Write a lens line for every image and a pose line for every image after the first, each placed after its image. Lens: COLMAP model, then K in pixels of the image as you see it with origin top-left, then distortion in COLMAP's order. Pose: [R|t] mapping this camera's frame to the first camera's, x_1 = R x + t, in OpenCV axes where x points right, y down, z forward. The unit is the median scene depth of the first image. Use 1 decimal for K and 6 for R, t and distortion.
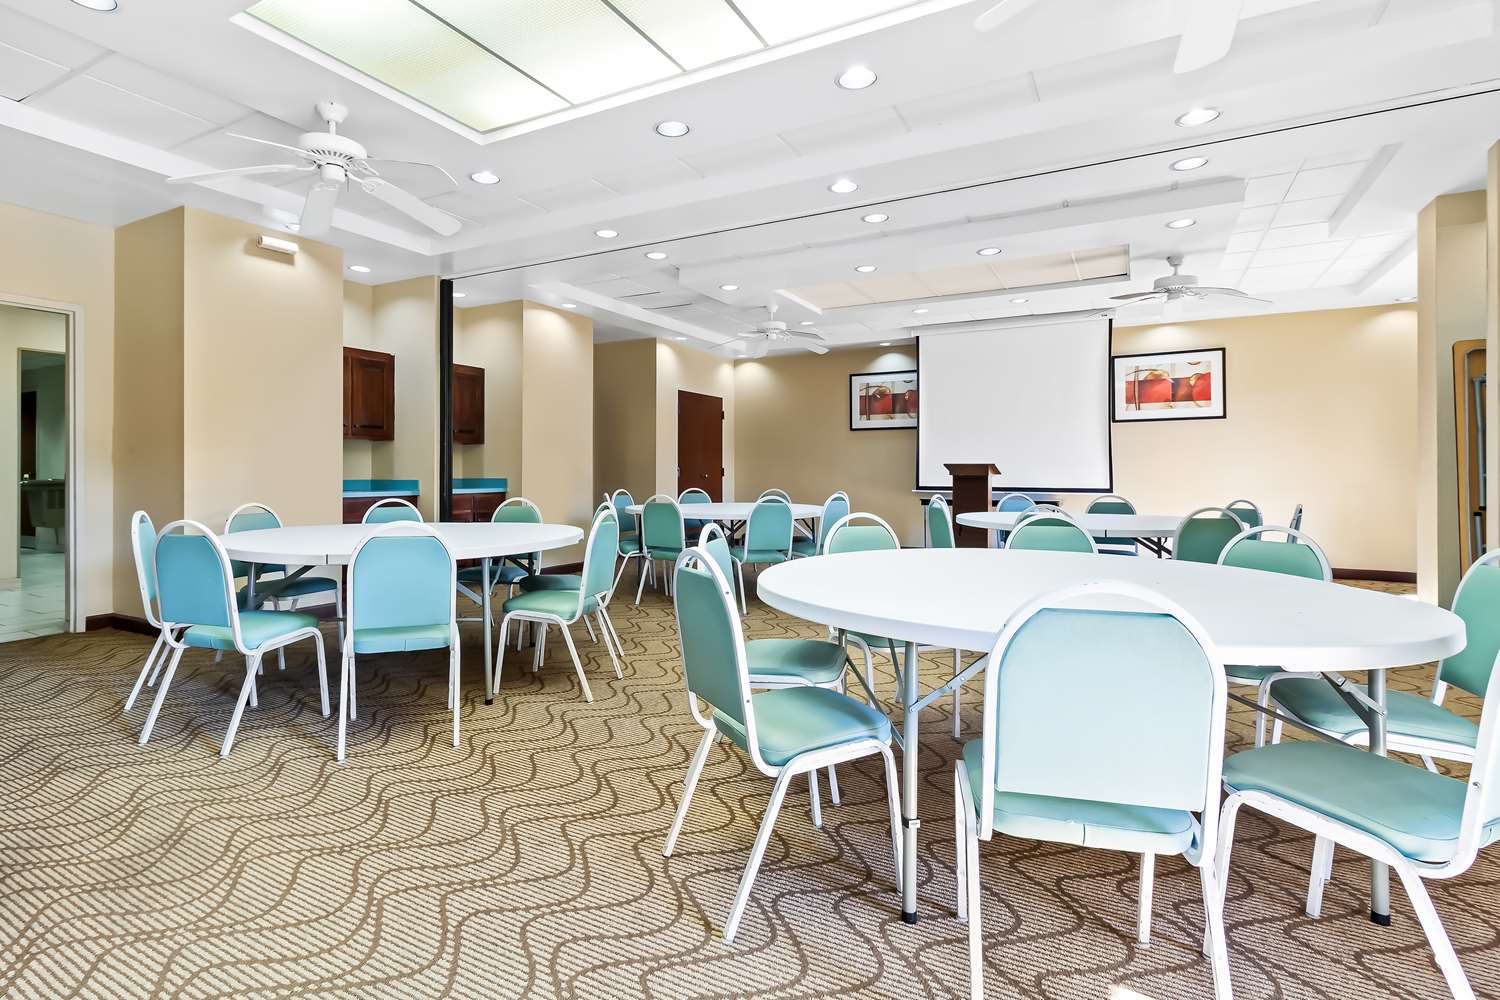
lens RADIAL K [[787.2, 0, 770.9], [0, 787.2, 479.9], [0, 0, 1]] dist [0.006074, 0.002165]
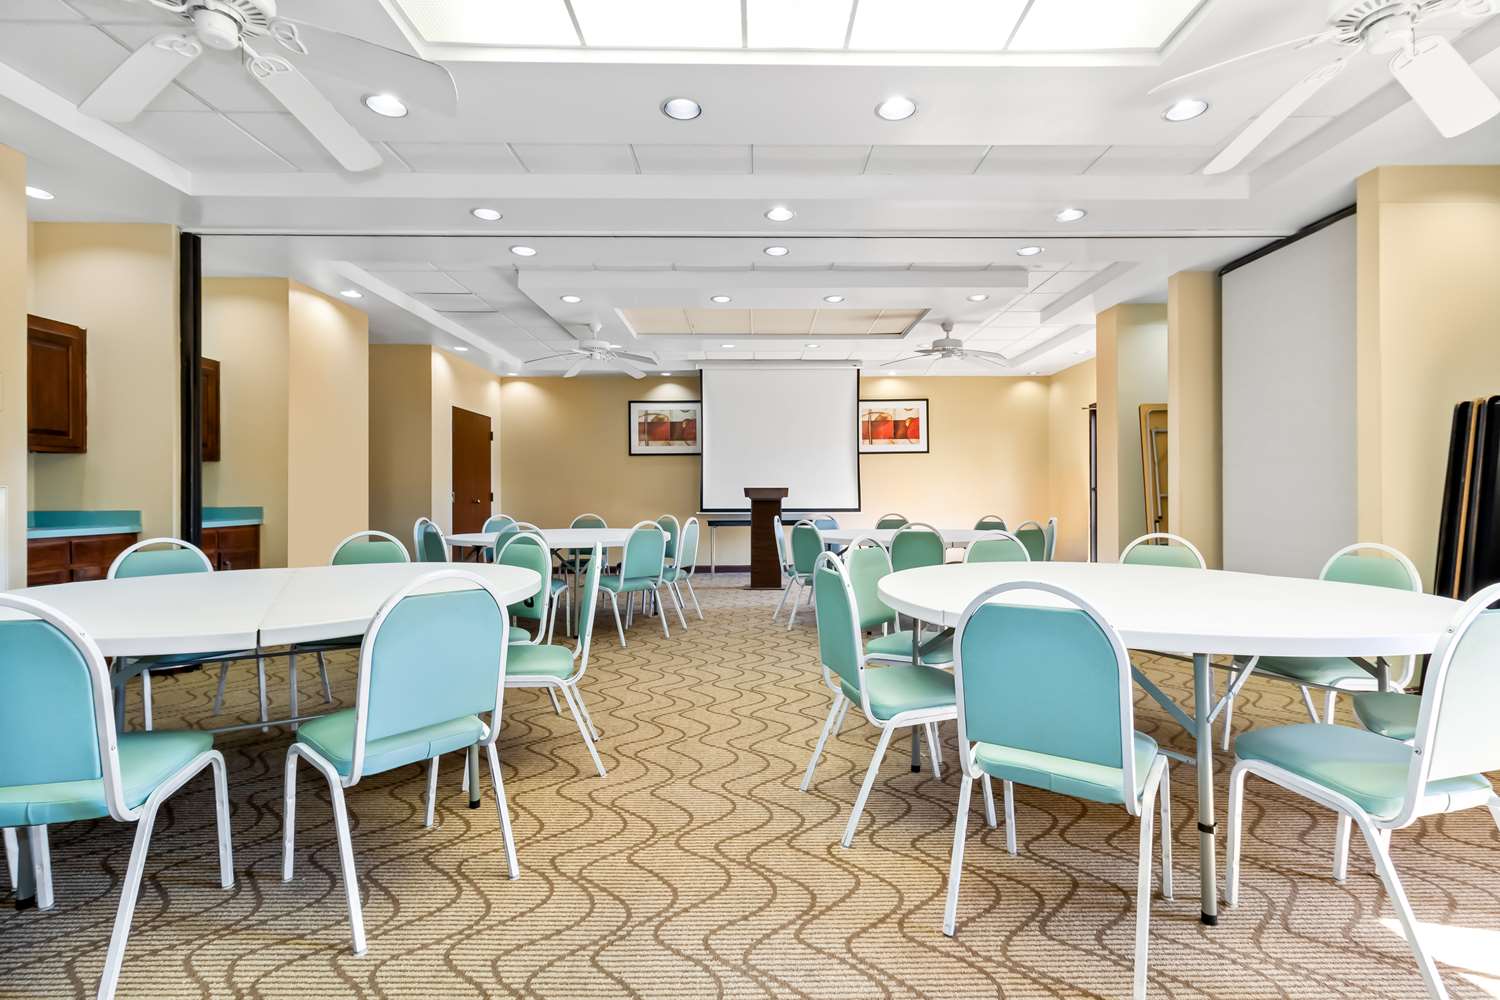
lens RADIAL K [[699.1, 0, 744.1], [0, 699.1, 492.5], [0, 0, 1]] dist [0.013364, -0.003279]
pose [[0.858496, -0.003334, 0.512810, -0.446673], [0.011506, 0.999852, -0.012763, -0.003043], [-0.512692, 0.016858, 0.858407, 0.272034]]
